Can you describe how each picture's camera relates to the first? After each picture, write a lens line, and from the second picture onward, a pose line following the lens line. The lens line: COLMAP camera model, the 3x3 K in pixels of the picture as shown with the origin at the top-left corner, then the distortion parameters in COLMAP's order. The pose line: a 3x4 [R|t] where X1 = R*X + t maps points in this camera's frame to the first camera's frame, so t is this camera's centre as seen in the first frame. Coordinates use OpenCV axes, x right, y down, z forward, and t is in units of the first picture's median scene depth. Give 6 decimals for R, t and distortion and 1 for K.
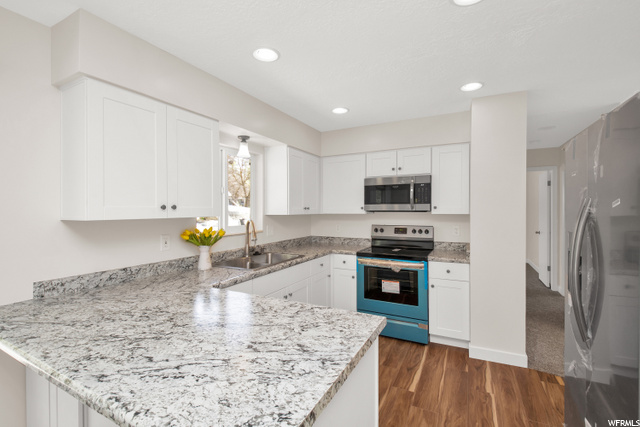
lens RADIAL K [[288.2, 0, 316.5], [0, 288.2, 208.6], [0, 0, 1]] dist [0.030897, -0.034498]
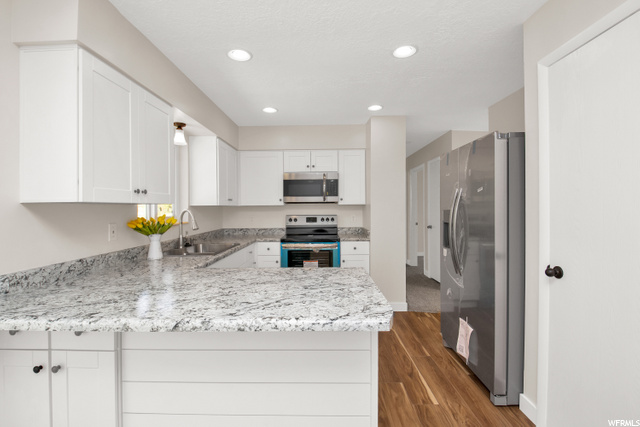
lens RADIAL K [[296.1, 0, 314.6], [0, 296.1, 210.6], [0, 0, 1]] dist [0.027702, -0.029011]
pose [[0.895852, -0.009951, 0.444240, -0.283940], [0.005349, 0.999918, 0.011612, 0.032544], [-0.444319, -0.008026, 0.895833, -0.094857]]
